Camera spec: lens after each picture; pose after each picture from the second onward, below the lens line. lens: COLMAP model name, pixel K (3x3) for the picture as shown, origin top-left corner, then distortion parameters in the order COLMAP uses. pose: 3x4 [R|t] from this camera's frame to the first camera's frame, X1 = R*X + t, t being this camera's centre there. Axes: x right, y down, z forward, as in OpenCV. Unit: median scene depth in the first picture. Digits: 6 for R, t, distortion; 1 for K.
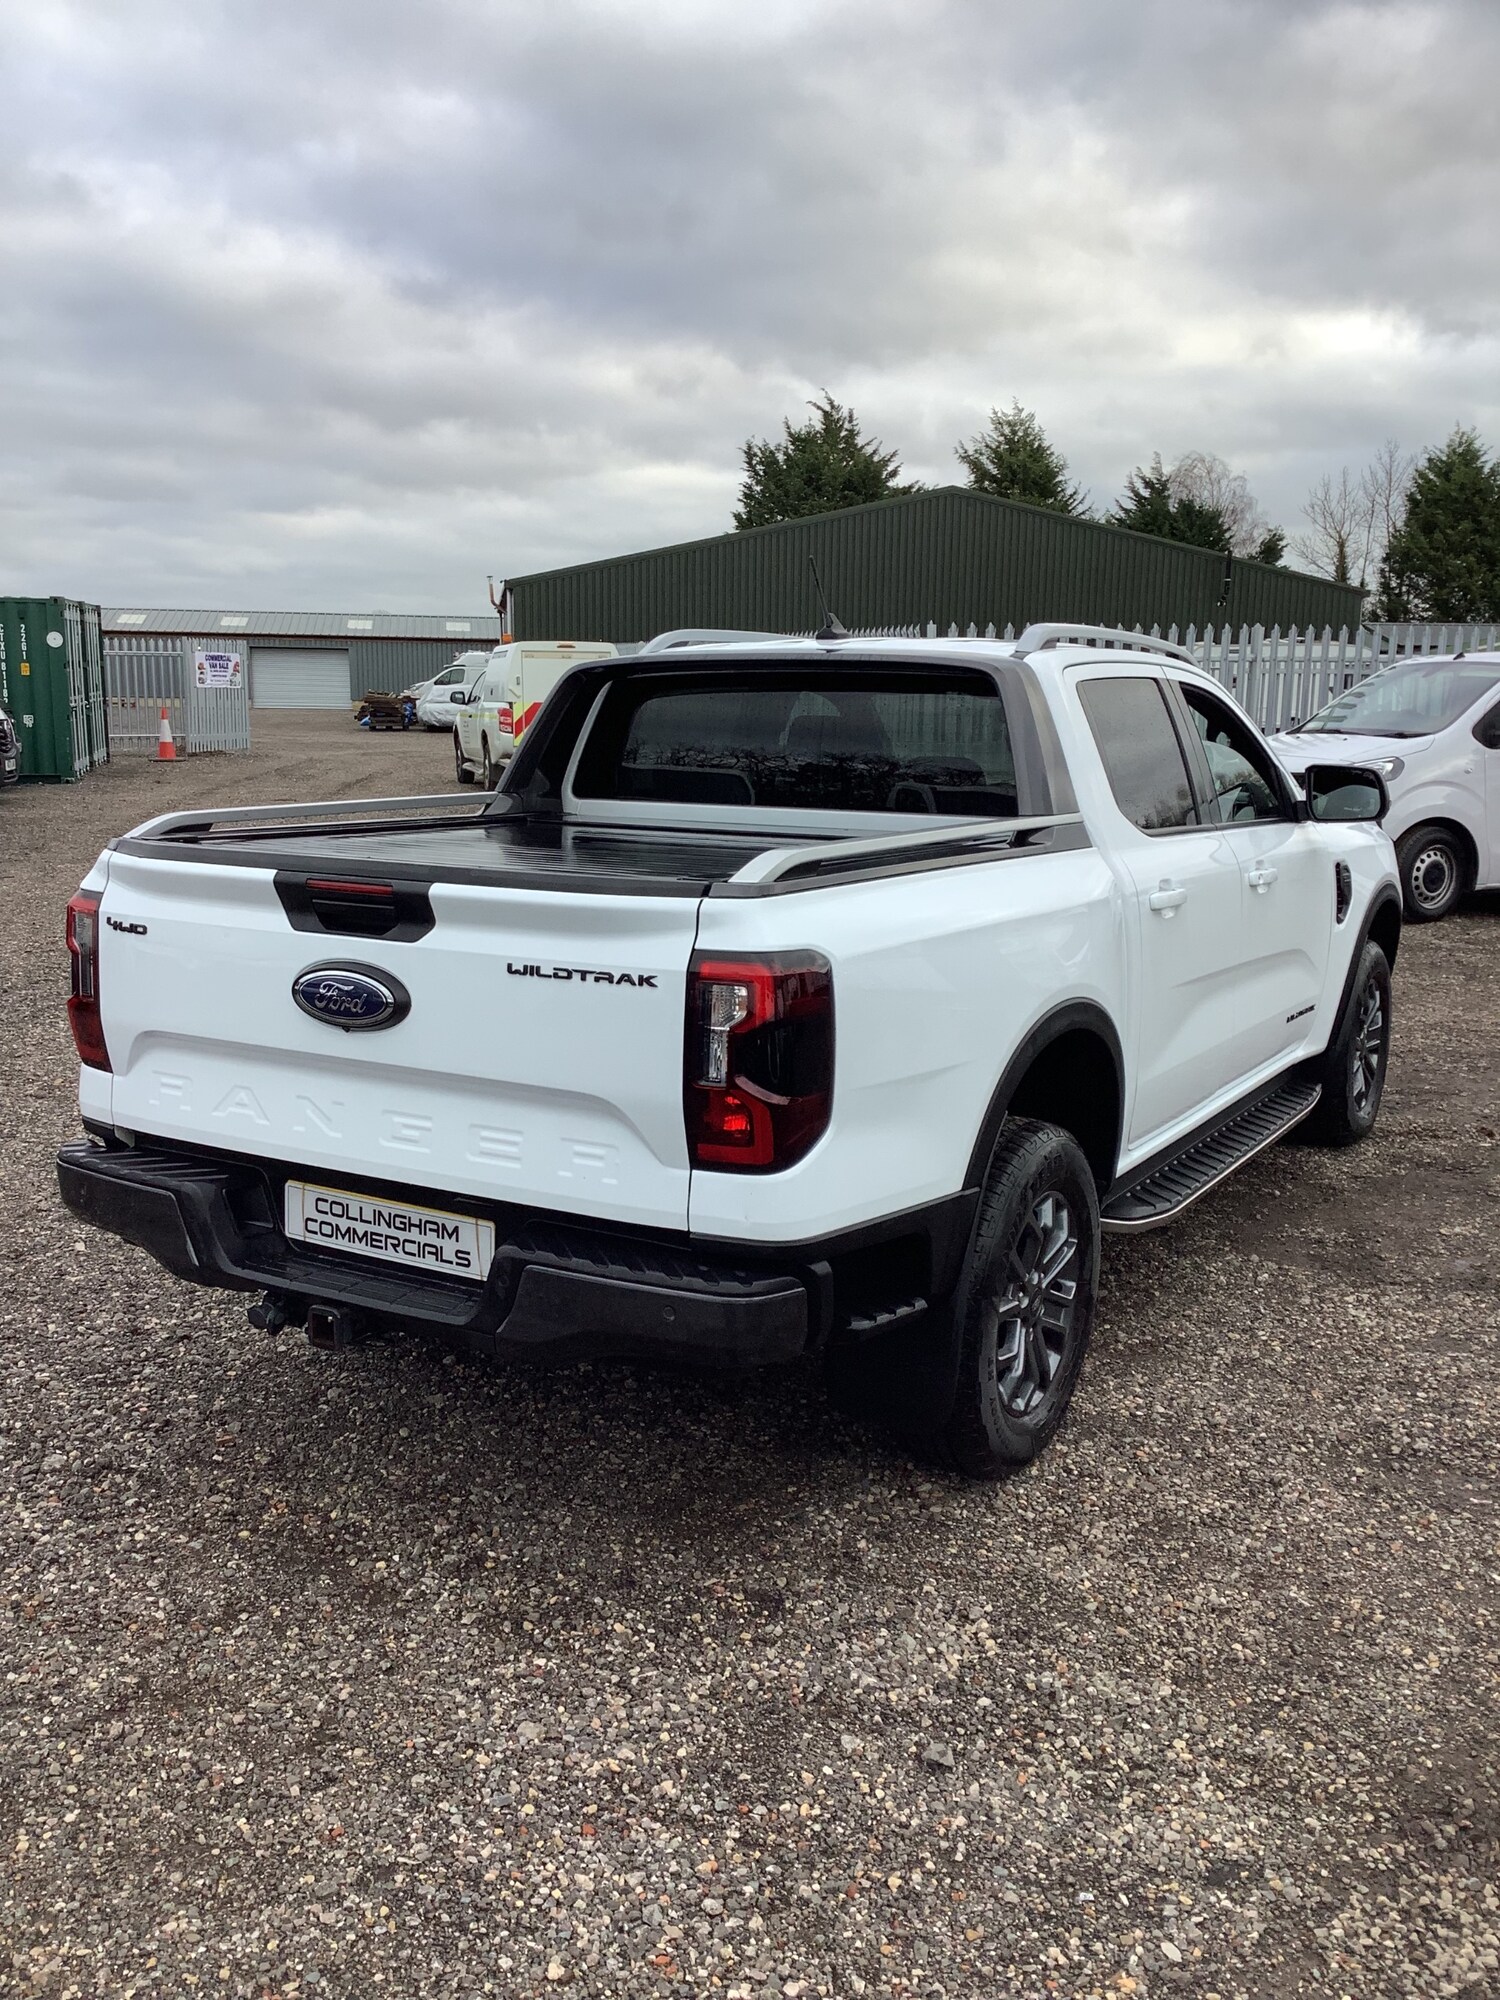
lens RADIAL K [[1903.2, 0, 731.4], [0, 1903.2, 998.0], [0, 0, 1]] dist [0.006624, 0.000000]
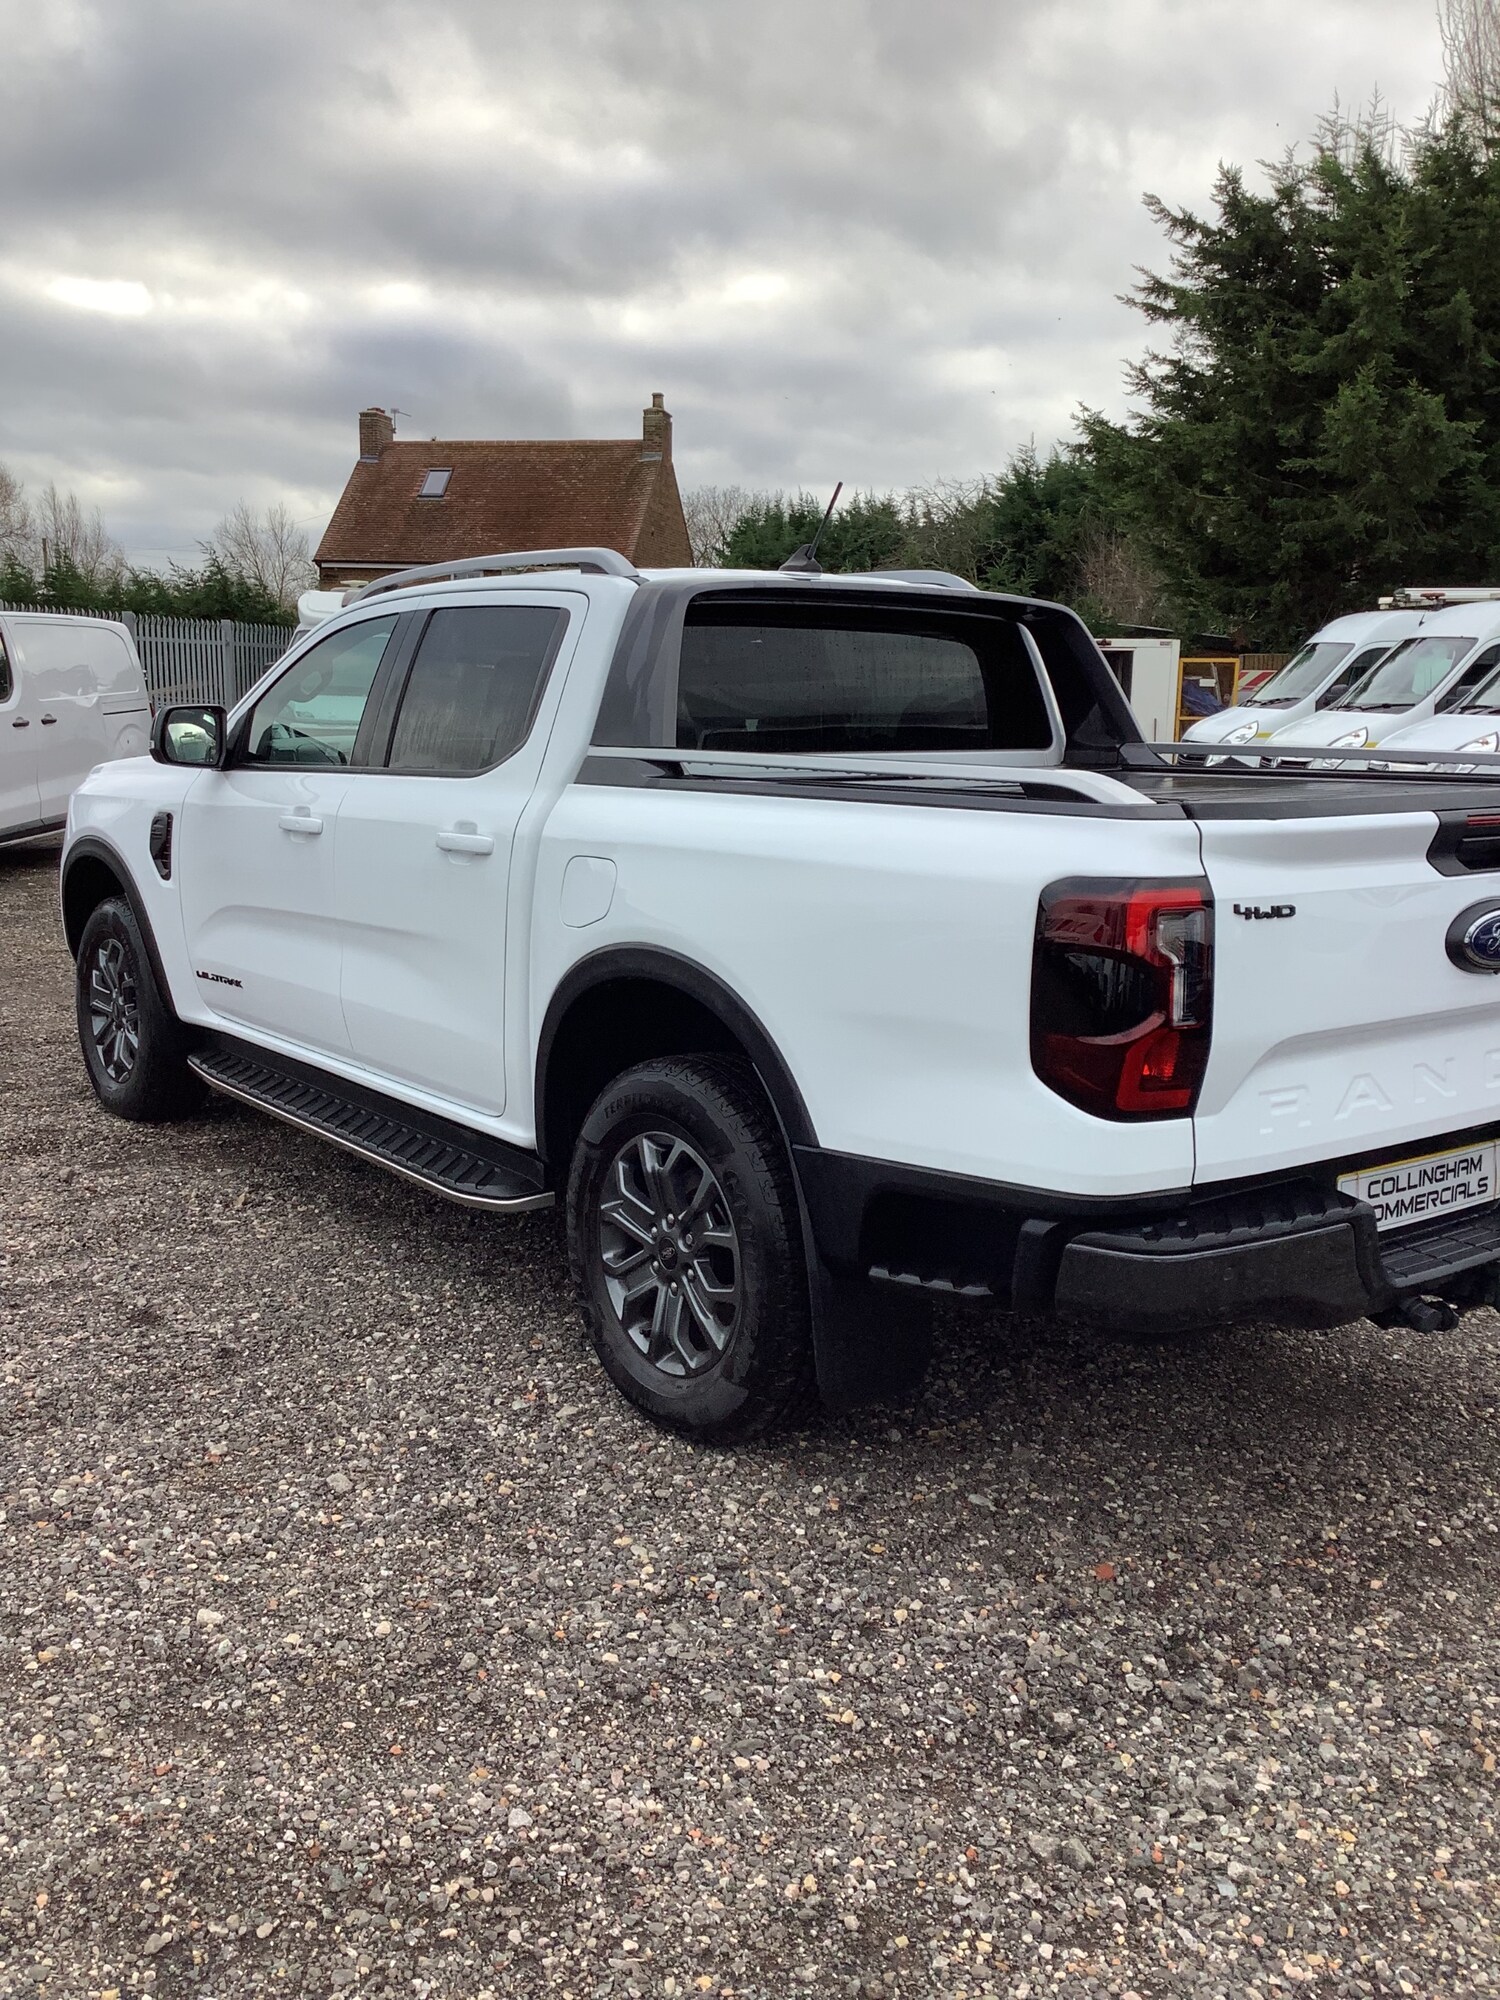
lens RADIAL K [[1903.2, 0, 740.2], [0, 1903.2, 980.2], [0, 0, 1]] dist [0.006624, 0.000000]
pose [[0.353913, -0.146549, 0.923726, -1.152585], [0.146644, 0.984127, 0.099947, -0.122926], [-0.923711, 0.100087, 0.369786, 0.949448]]
